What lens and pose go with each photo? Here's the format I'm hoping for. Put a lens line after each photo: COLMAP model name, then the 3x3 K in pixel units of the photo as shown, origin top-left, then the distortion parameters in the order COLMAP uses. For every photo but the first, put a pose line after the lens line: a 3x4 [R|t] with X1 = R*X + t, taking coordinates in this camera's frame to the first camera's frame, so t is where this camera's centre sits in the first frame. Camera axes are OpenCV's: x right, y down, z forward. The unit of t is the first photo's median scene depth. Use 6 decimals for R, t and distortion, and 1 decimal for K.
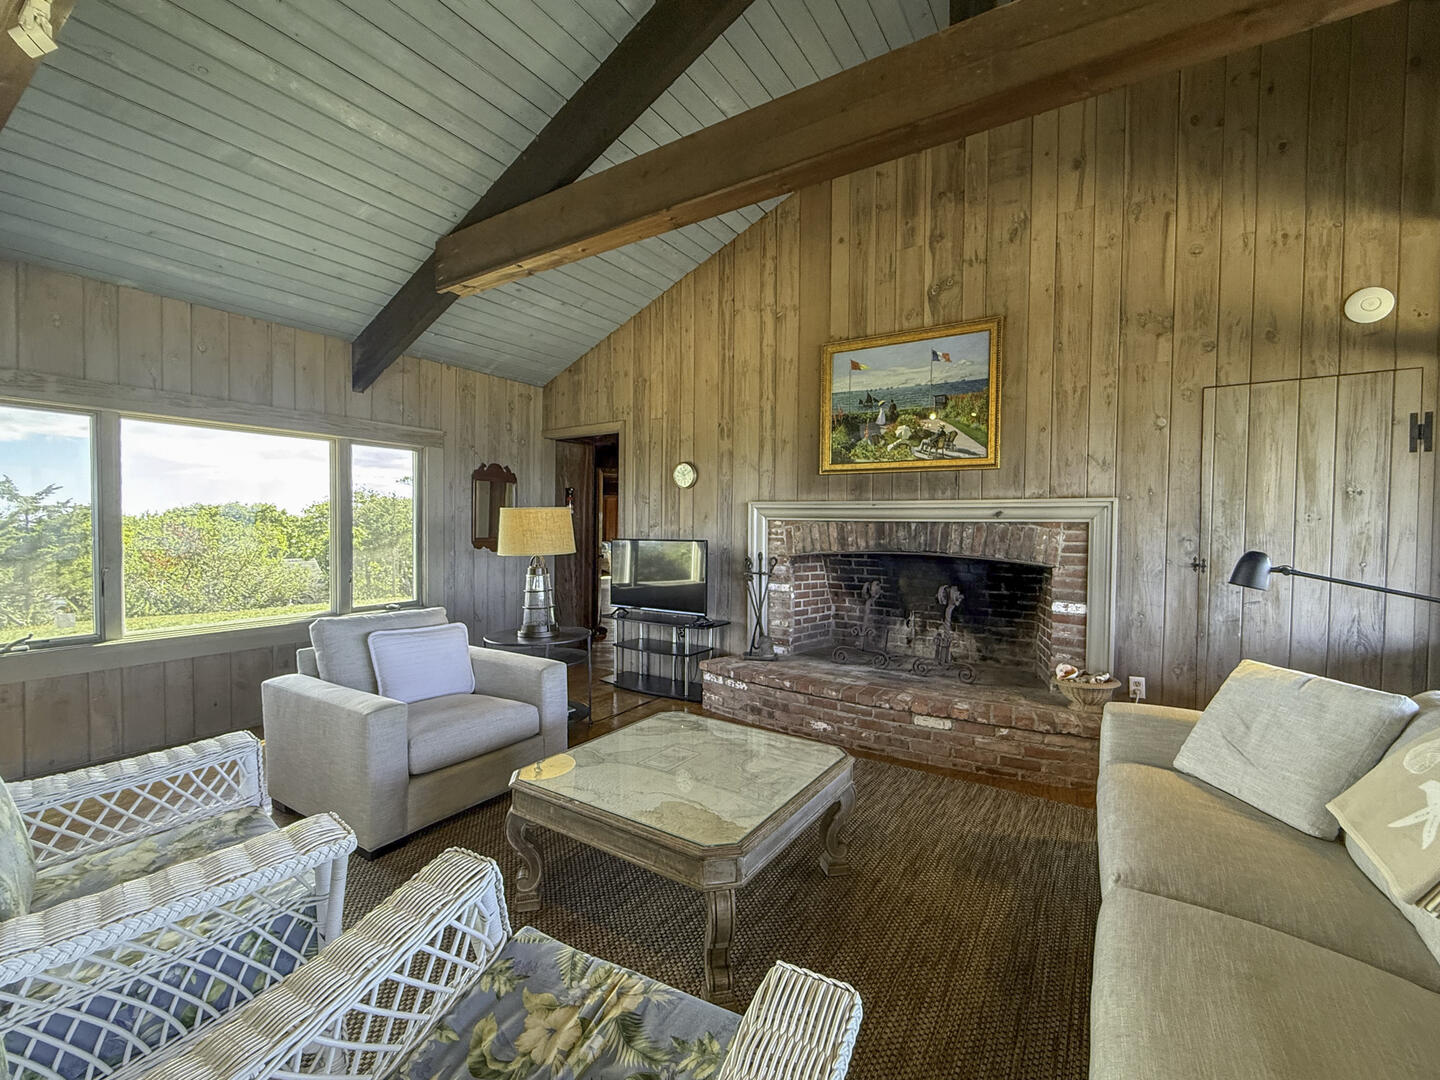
lens RADIAL K [[600.8, 0, 720.0], [0, 600.8, 540.0], [0, 0, 1]] dist [-0.000839, 0.000070]
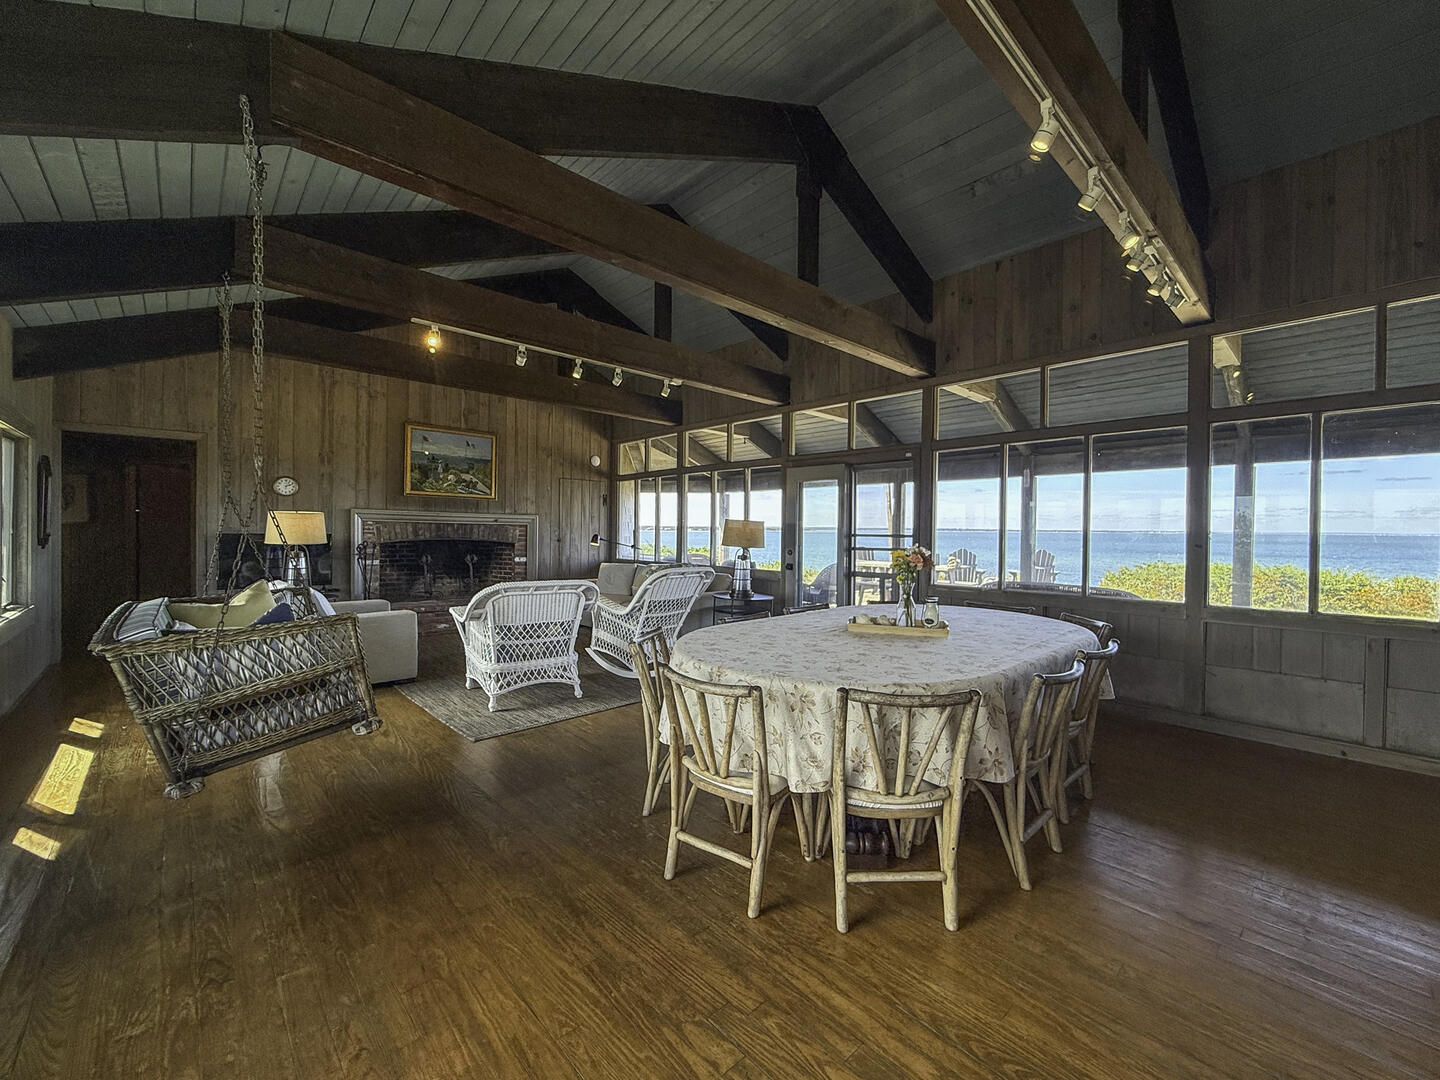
lens RADIAL K [[600.8, 0, 720.0], [0, 600.8, 540.0], [0, 0, 1]] dist [-0.000839, 0.000070]
pose [[0.253292, -0.018519, 0.967213, -1.379958], [0.009116, 0.999818, 0.016756, -0.000152], [-0.967347, 0.004573, 0.253414, -0.358323]]
